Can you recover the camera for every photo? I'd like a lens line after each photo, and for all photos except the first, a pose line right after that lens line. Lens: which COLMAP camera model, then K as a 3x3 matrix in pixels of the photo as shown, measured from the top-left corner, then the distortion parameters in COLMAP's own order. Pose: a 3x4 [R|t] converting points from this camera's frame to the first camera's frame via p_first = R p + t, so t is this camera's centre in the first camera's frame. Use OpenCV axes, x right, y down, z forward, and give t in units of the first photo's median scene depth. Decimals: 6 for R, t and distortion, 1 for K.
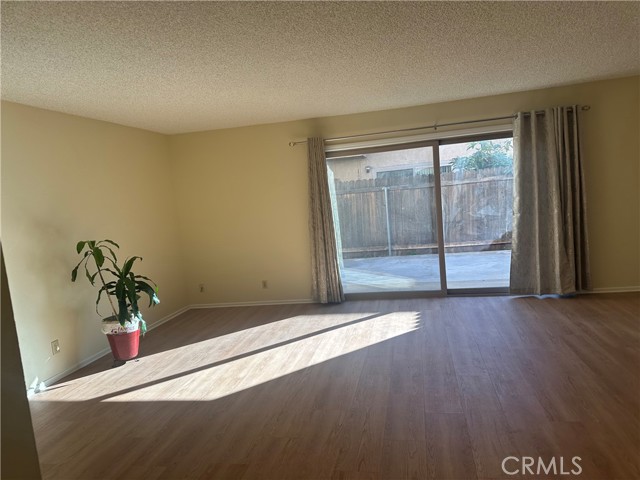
lens RADIAL K [[467.1, 0, 319.6], [0, 467.1, 244.9], [0, 0, 1]] dist [0.130816, -0.225725]
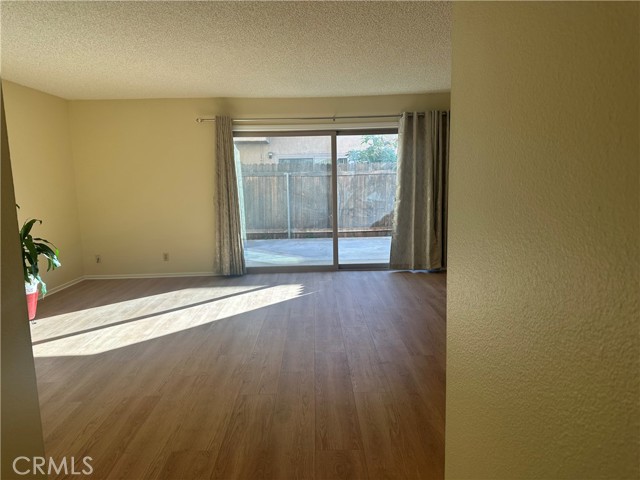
lens RADIAL K [[467.1, 0, 319.6], [0, 467.1, 244.9], [0, 0, 1]] dist [0.130816, -0.225725]
pose [[0.975661, 0.036297, 0.216259, -0.021183], [-0.041024, 0.999006, 0.017409, 0.036748], [-0.215412, -0.025858, 0.976181, -0.099196]]
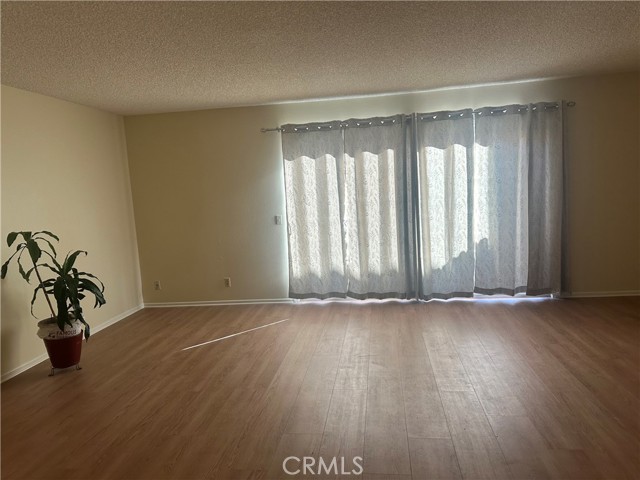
lens RADIAL K [[467.1, 0, 319.6], [0, 467.1, 244.9], [0, 0, 1]] dist [0.130816, -0.225725]
pose [[0.997256, 0.021543, 0.070829, -0.006395], [-0.022327, 0.999698, 0.010297, -0.004978], [-0.070585, -0.011850, 0.997435, 0.087762]]
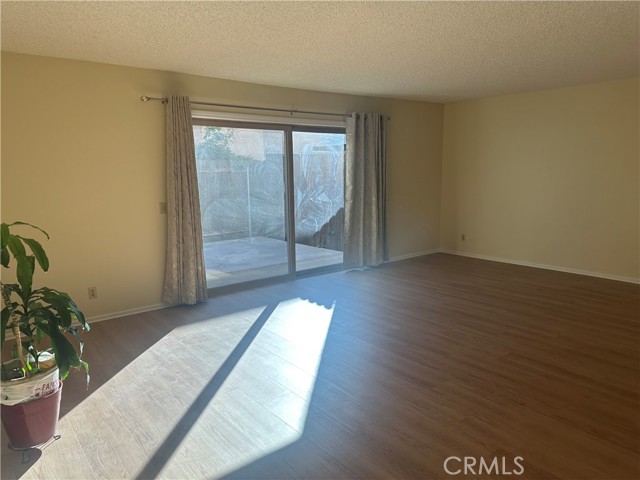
lens RADIAL K [[467.1, 0, 319.6], [0, 467.1, 244.9], [0, 0, 1]] dist [0.130816, -0.225725]
pose [[0.622347, -0.046922, 0.781334, -0.612937], [0.040693, 0.998791, 0.027568, 0.010515], [-0.781683, 0.014638, 0.623504, 0.391064]]
